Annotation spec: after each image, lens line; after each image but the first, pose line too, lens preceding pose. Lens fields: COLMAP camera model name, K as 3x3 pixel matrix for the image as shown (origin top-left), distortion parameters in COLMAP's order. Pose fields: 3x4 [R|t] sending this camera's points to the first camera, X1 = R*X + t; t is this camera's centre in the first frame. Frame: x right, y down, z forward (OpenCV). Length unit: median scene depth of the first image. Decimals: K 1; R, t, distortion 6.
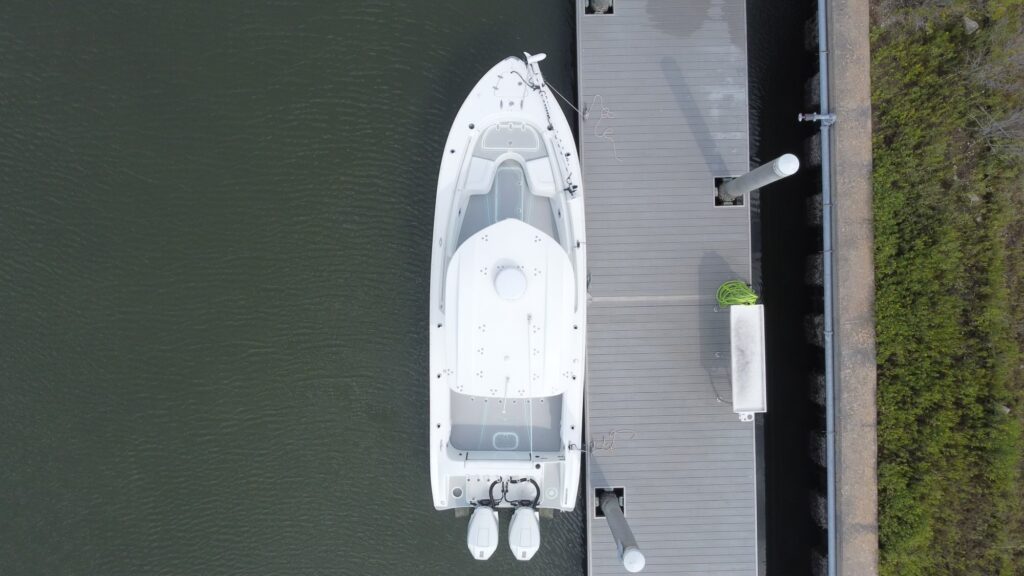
lens RADIAL K [[782.3, 0, 506.1], [0, 782.3, 288.8], [0, 0, 1]] dist [-0.013132, -0.009558]
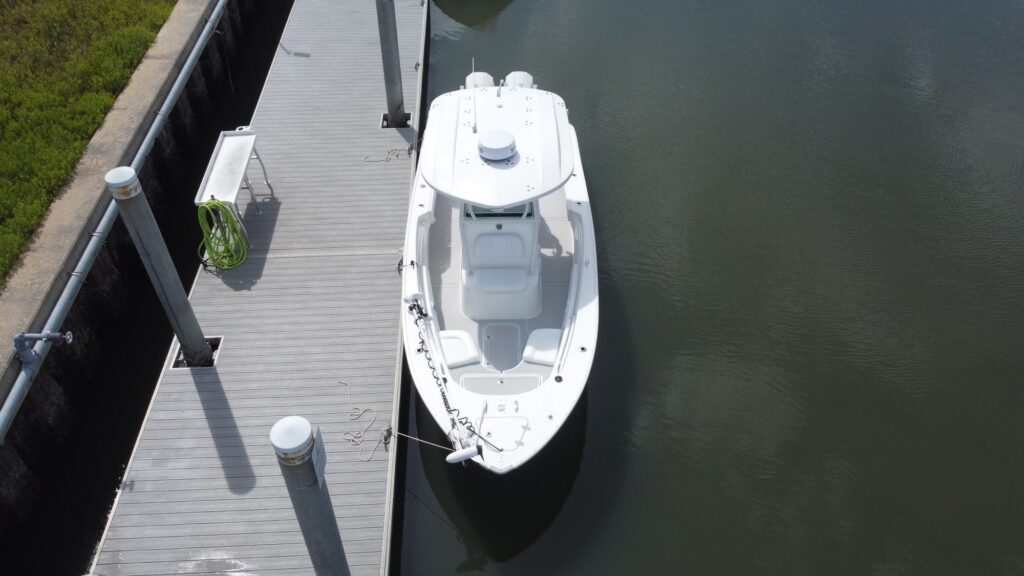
lens RADIAL K [[782.3, 0, 509.5], [0, 782.3, 288.9], [0, 0, 1]] dist [-0.013132, -0.009558]
pose [[-0.999263, -0.001718, -0.038348, 0.025380], [-0.026786, -0.684361, 0.728651, -0.641347], [-0.027496, 0.729141, 0.683811, 0.472700]]
